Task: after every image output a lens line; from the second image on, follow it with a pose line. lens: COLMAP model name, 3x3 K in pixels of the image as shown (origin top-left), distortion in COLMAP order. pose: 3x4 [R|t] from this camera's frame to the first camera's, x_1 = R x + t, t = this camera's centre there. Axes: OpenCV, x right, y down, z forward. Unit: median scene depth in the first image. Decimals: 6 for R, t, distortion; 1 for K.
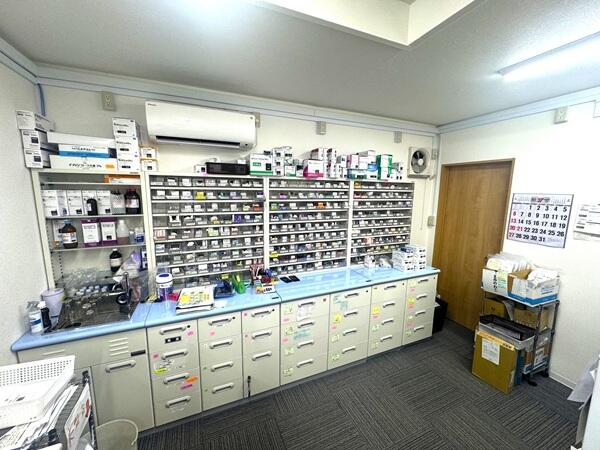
lens RADIAL K [[243.6, 0, 300.4], [0, 243.6, 224.3], [0, 0, 1]] dist [-0.000431, -0.000021]
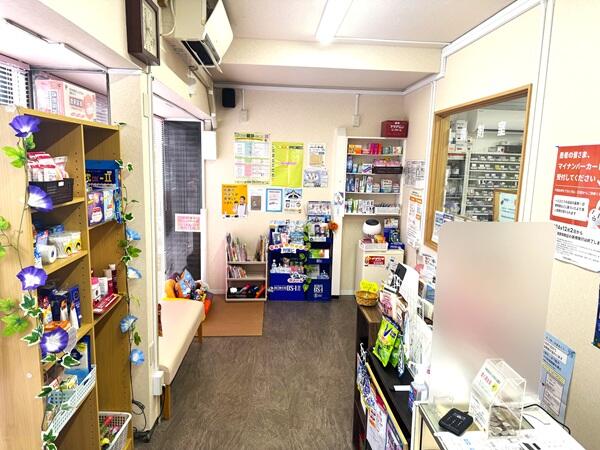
lens RADIAL K [[415.9, 0, 300.7], [0, 415.9, 225.7], [0, 0, 1]] dist [-0.002492, -0.000514]
pose [[0.943724, 0.065020, -0.324280, -0.718671], [-0.064169, 0.997850, 0.013332, 0.286586], [0.324450, 0.008227, 0.945867, -1.828882]]
